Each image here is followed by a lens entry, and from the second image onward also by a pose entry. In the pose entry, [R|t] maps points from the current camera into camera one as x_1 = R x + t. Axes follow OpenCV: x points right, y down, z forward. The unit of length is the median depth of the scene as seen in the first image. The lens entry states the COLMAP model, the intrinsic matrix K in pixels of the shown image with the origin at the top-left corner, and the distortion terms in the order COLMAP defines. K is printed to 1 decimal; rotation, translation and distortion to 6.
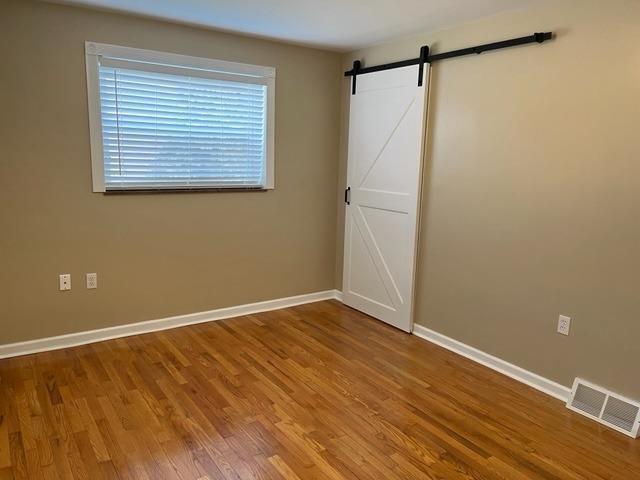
lens RADIAL K [[484.8, 0, 318.6], [0, 484.8, 237.3], [0, 0, 1]] dist [0.066593, -0.075088]
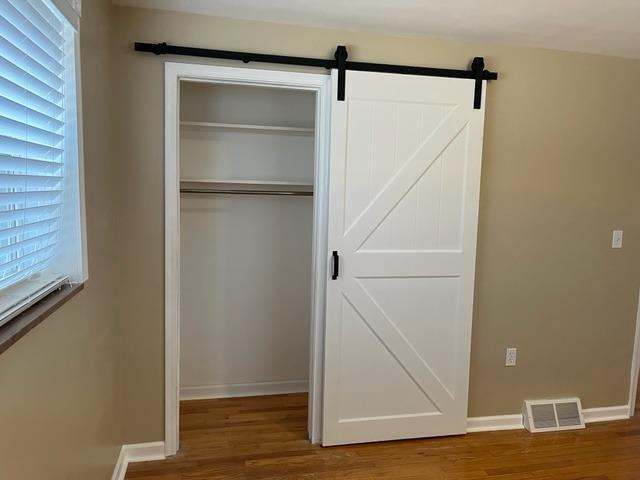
lens RADIAL K [[523.4, 0, 319.9], [0, 523.4, 242.7], [0, 0, 1]] dist [0.029760, -0.002107]
pose [[0.371061, -0.109786, 0.922096, -0.650914], [0.152225, 0.986745, 0.056227, -0.184121], [-0.916047, 0.119502, 0.382855, 0.922629]]
